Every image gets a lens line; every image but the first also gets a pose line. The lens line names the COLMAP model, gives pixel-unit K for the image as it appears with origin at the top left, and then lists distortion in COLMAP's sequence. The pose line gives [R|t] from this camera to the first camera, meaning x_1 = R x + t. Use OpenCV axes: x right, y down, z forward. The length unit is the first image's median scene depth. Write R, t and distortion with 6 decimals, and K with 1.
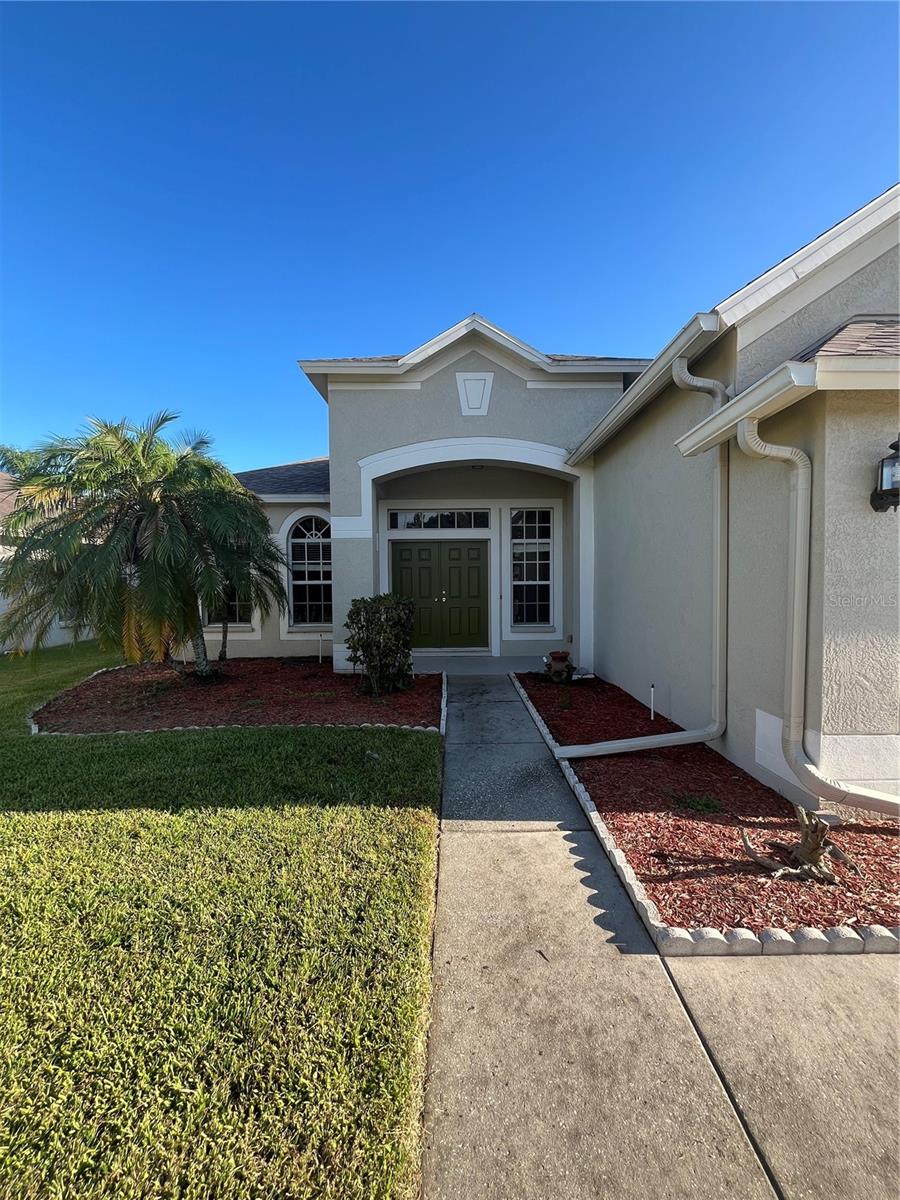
lens RADIAL K [[484.8, 0, 450.0], [0, 484.8, 600.0], [0, 0, 1]] dist [-0.001672, -0.000133]
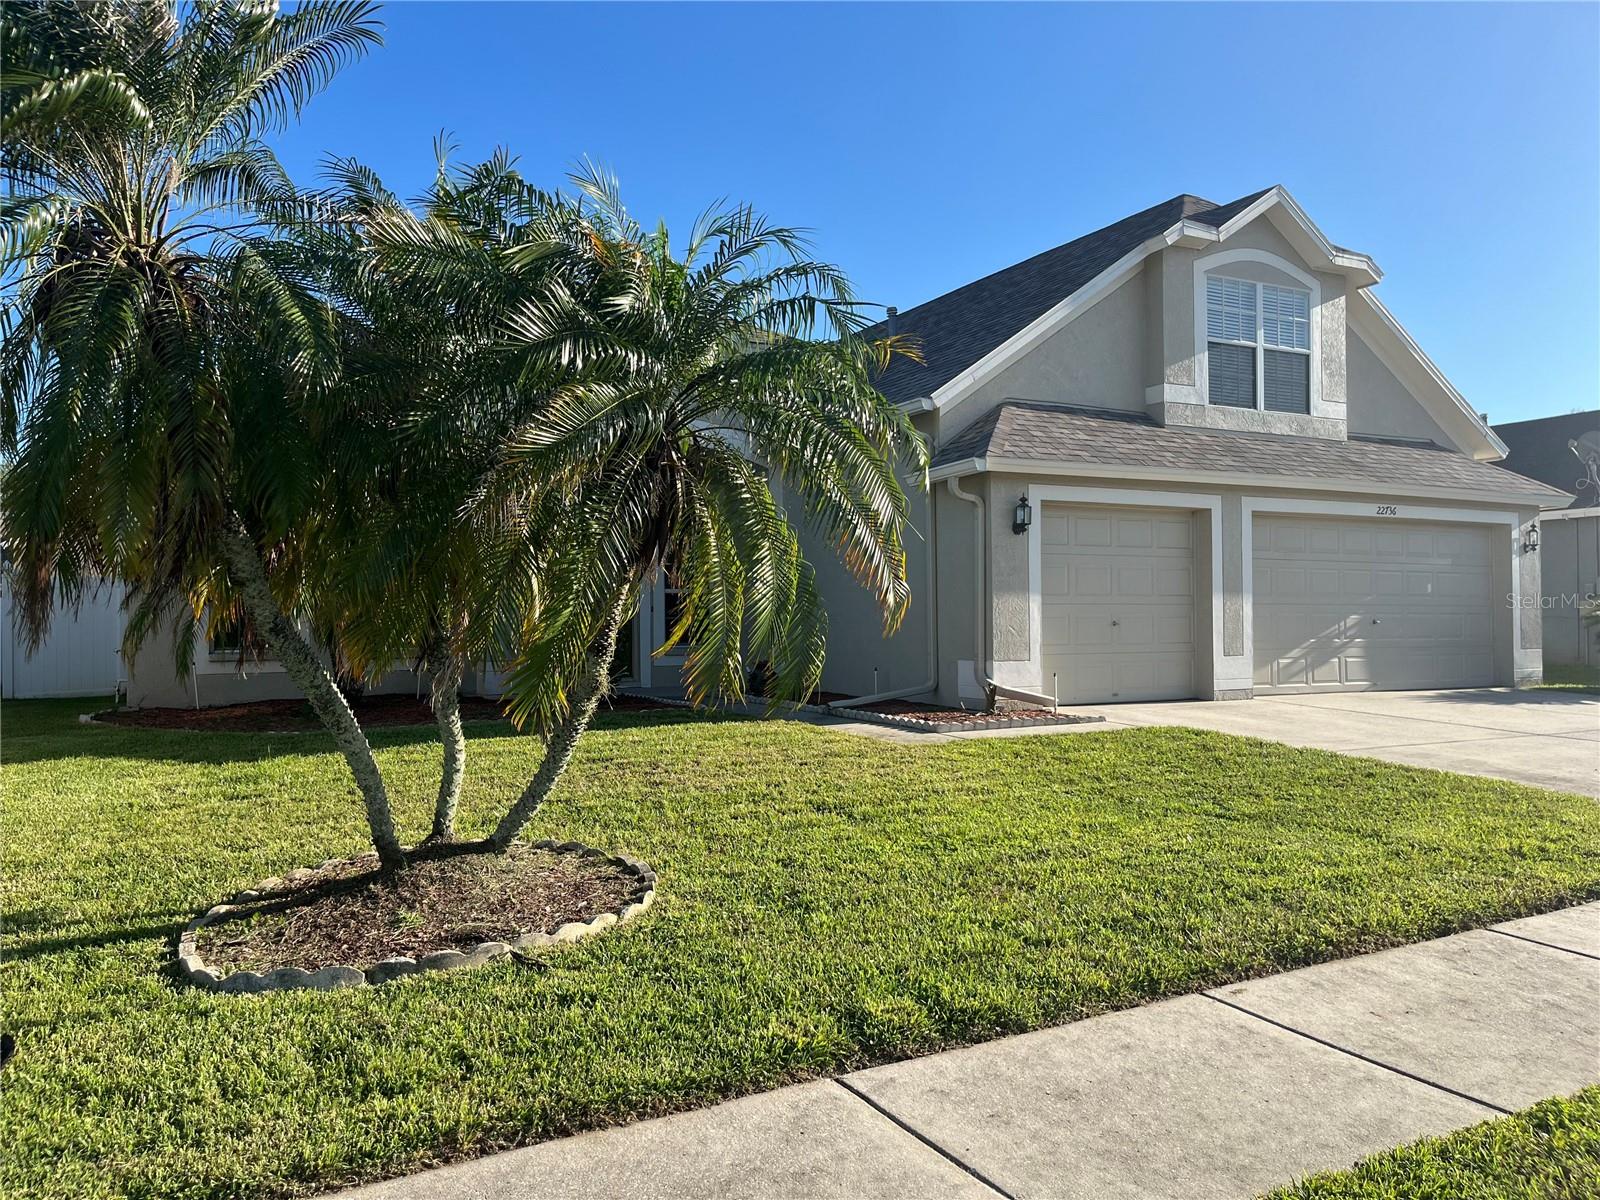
lens RADIAL K [[1242.4, 0, 800.0], [0, 1242.4, 600.0], [0, 0, 1]] dist [0.070954, -0.099169]
pose [[0.873395, 0.009987, 0.486911, -0.748689], [0.019676, 0.998250, -0.055768, 0.109834], [-0.486616, 0.058288, 0.871670, -0.953016]]
